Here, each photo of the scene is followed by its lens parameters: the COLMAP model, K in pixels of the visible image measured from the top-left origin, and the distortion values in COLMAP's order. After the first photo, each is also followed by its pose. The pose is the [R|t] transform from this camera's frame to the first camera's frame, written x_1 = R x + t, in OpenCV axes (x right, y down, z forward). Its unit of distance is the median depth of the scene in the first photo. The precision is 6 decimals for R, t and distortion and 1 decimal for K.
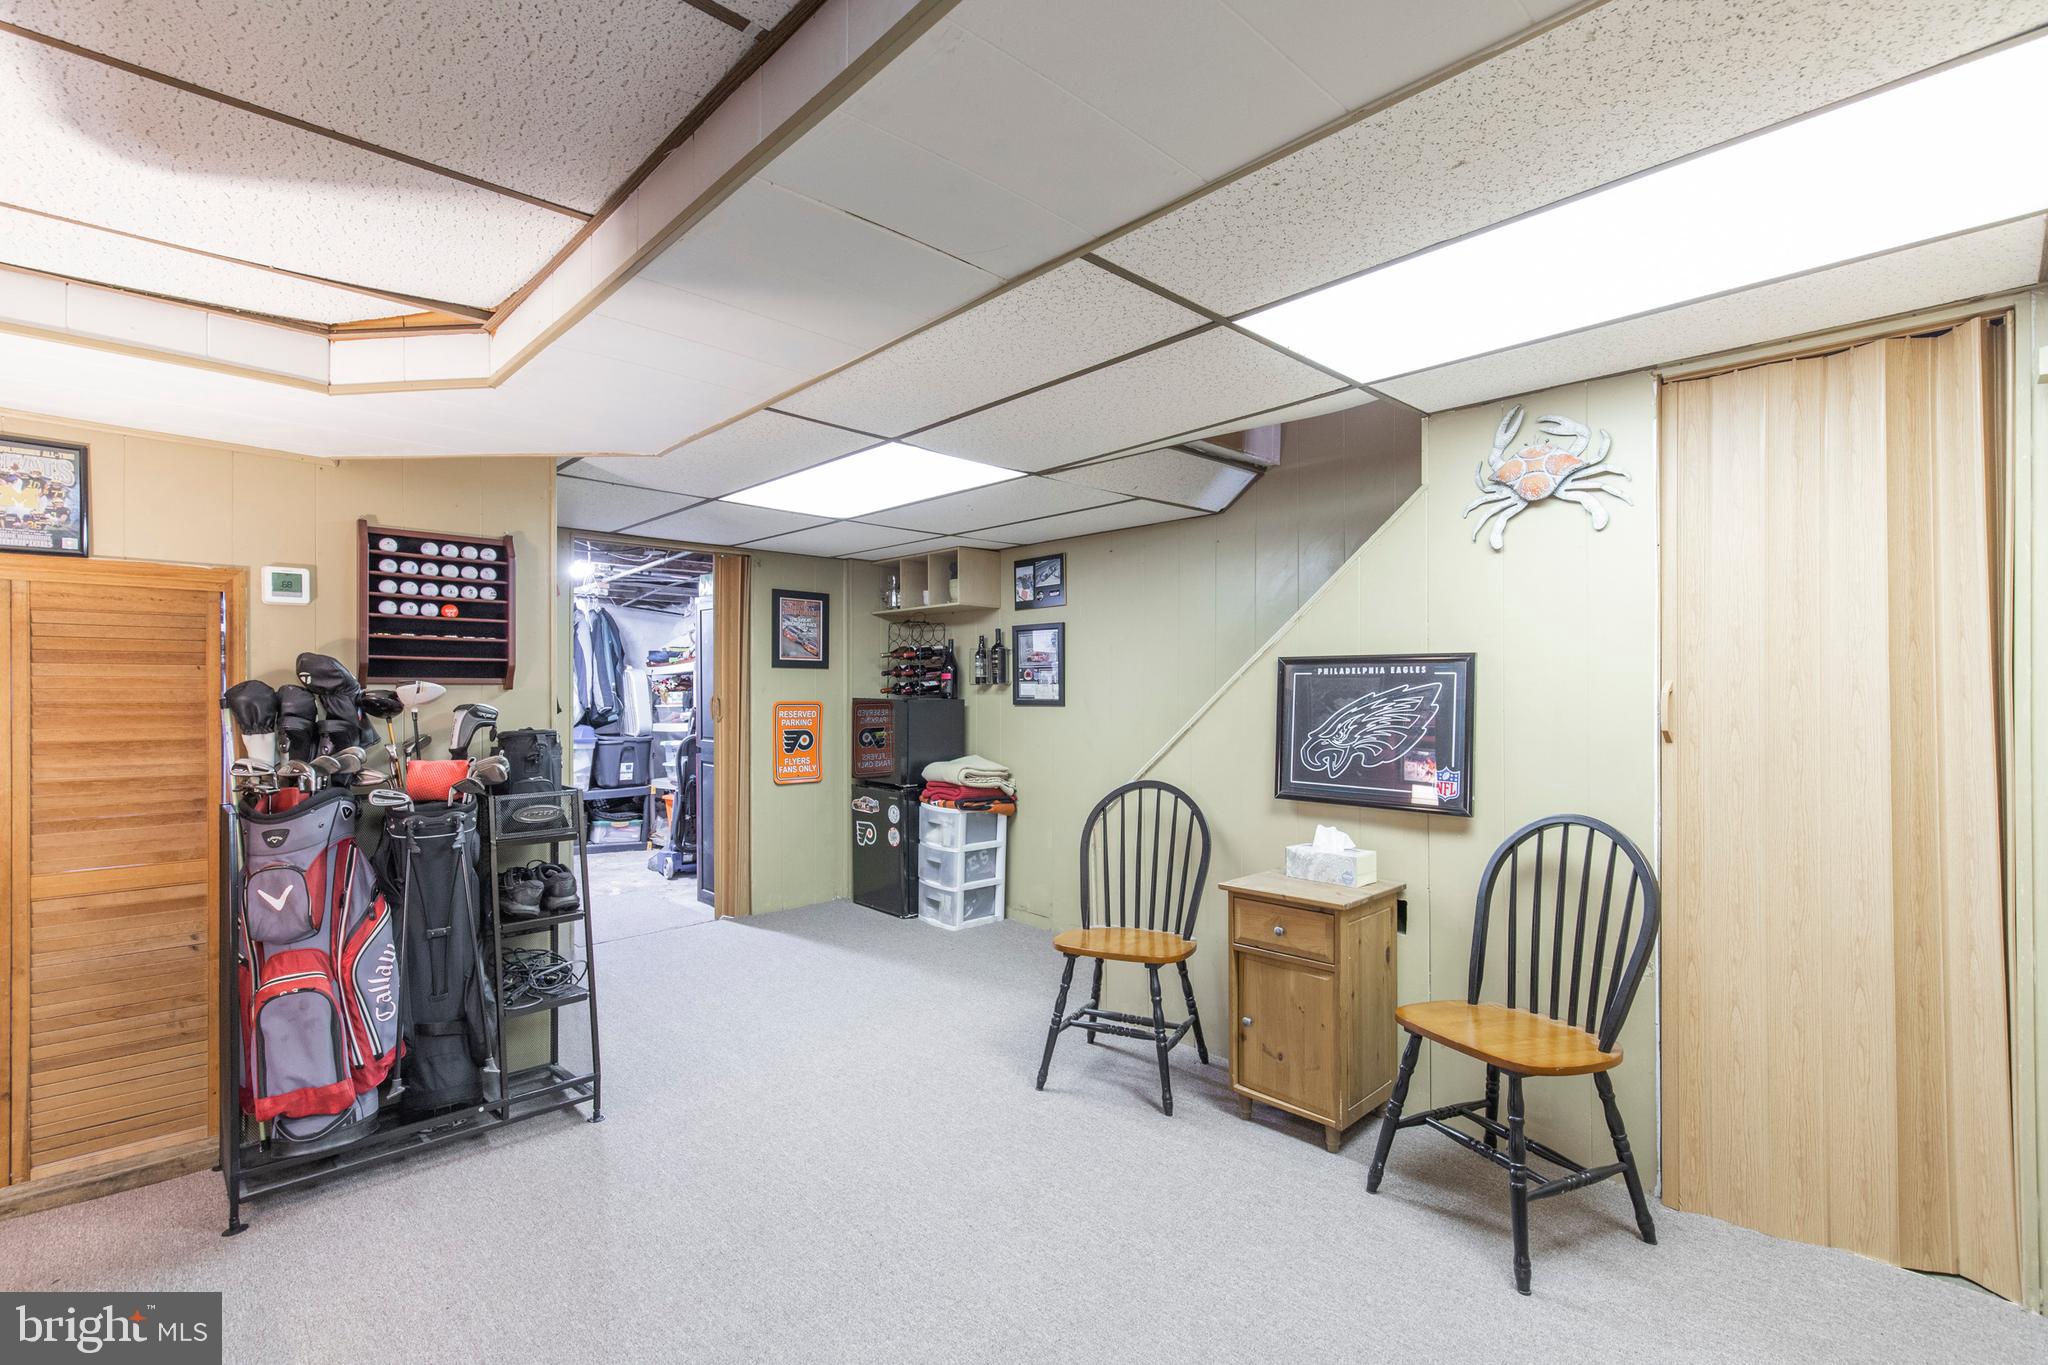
lens RADIAL K [[925.9, 0, 1022.4], [0, 925.9, 687.4], [0, 0, 1]] dist [0.008565, -0.000893]
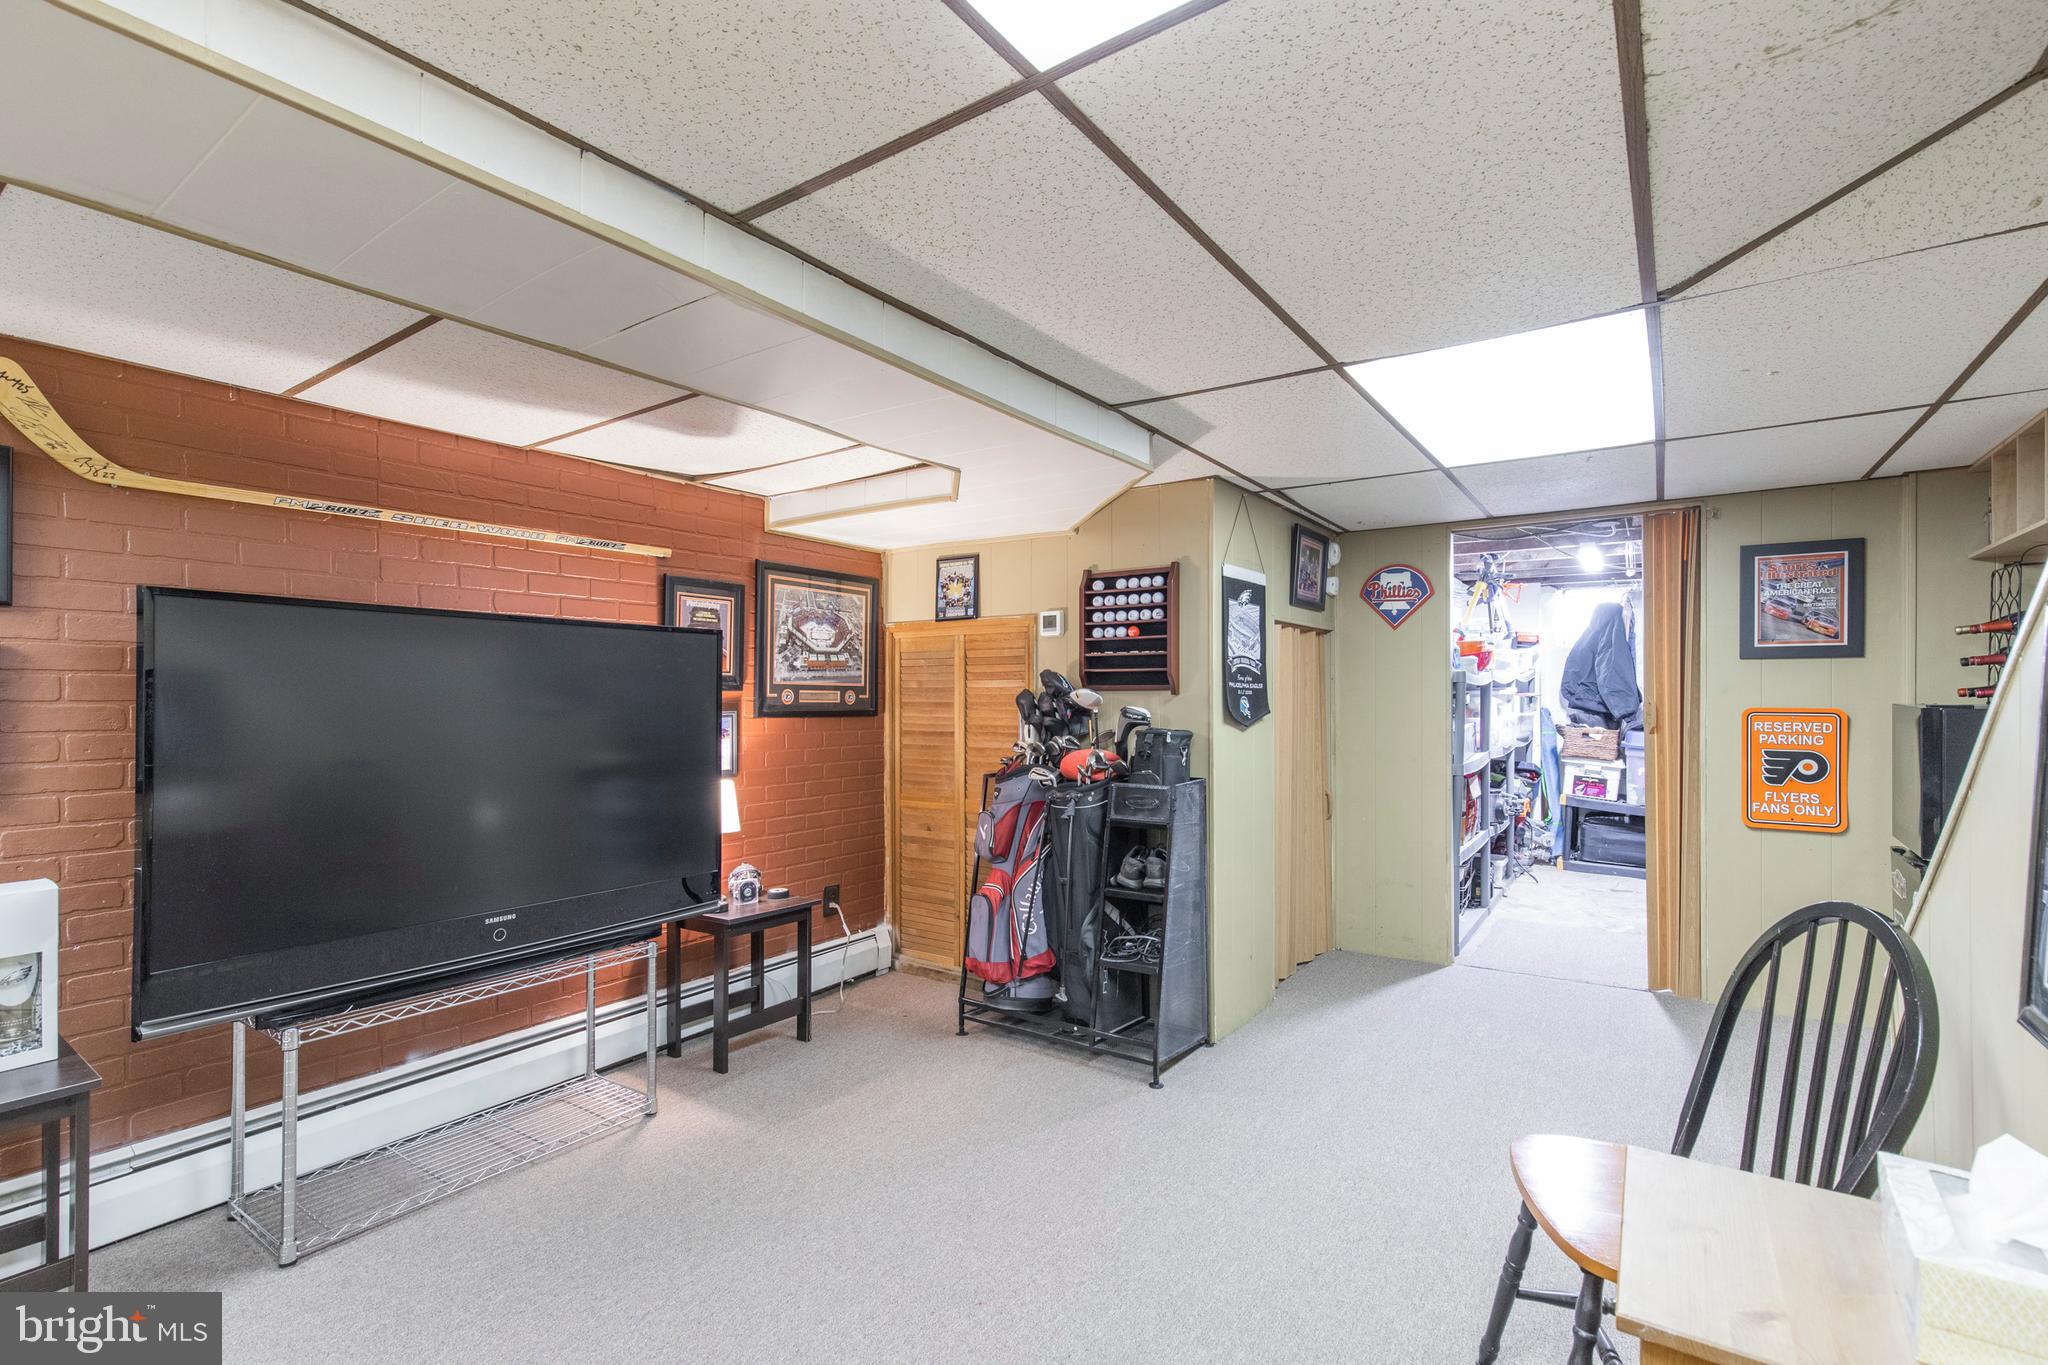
lens RADIAL K [[925.9, 0, 1024.4], [0, 925.9, 692.1], [0, 0, 1]] dist [0.008565, -0.000893]
pose [[0.203274, -0.002128, -0.979120, 0.569049], [0.008946, 0.999960, -0.000316, -0.002244], [0.979081, -0.008695, 0.203285, 0.610575]]
